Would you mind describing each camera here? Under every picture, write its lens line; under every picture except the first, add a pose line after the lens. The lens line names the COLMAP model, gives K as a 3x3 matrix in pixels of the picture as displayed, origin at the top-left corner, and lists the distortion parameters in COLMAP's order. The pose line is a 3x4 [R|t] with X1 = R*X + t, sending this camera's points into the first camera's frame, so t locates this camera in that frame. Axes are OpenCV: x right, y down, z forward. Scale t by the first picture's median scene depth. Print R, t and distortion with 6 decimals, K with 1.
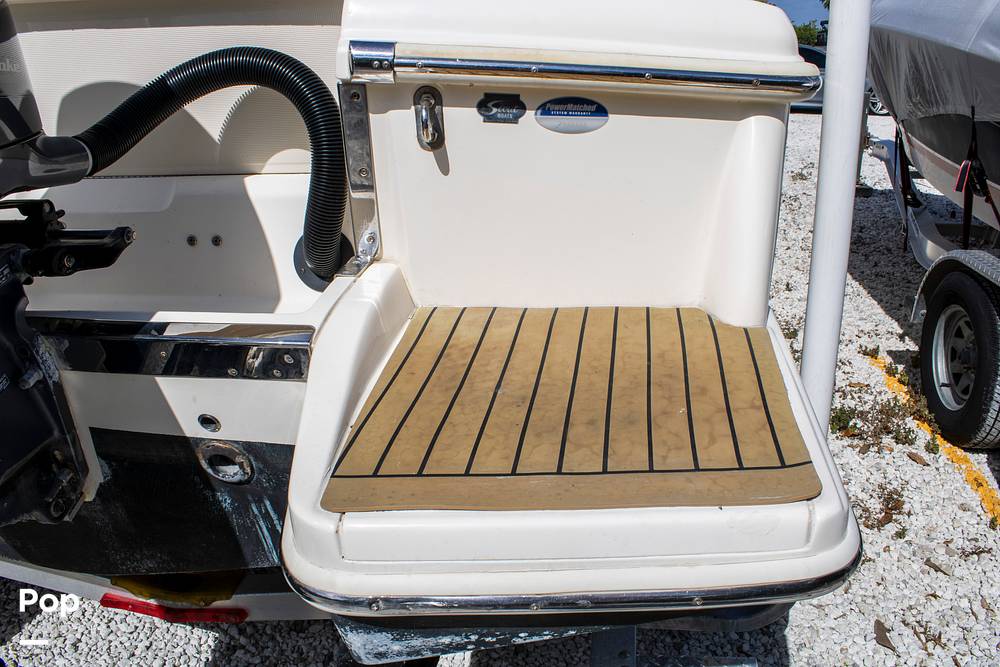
lens RADIAL K [[830.1, 0, 503.5], [0, 830.1, 330.6], [0, 0, 1]] dist [-0.174612, 0.161579]
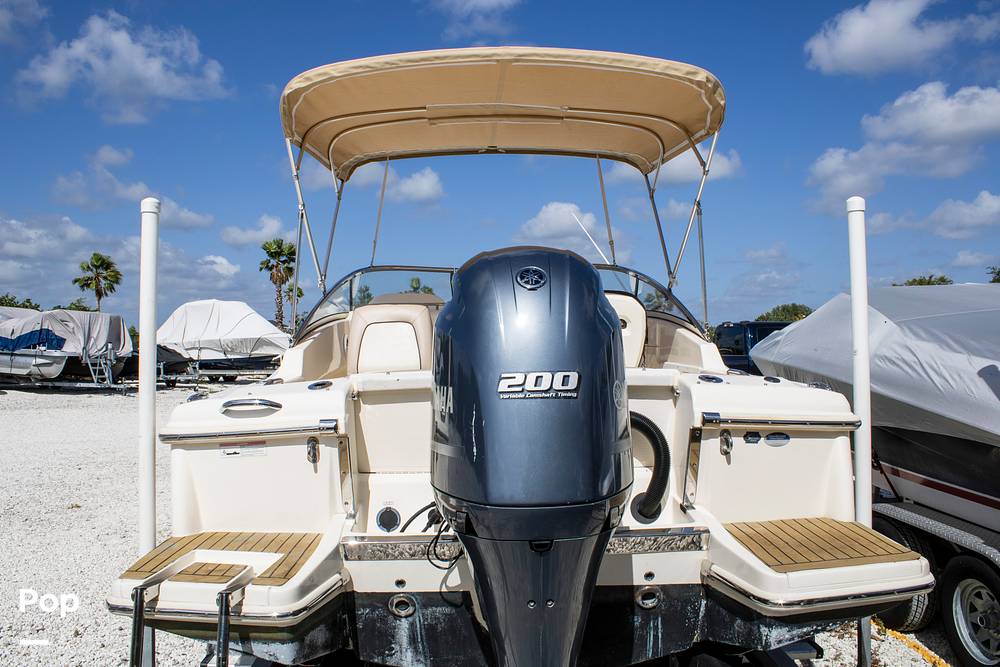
lens RADIAL K [[856.0, 0, 500.5], [0, 856.0, 320.5], [0, 0, 1]] dist [-0.174783, 0.178101]
pose [[0.979908, 0.013141, 0.199015, -1.260445], [0.059881, 0.932408, -0.356412, 0.262755], [-0.190247, 0.361169, 0.912887, -1.313616]]
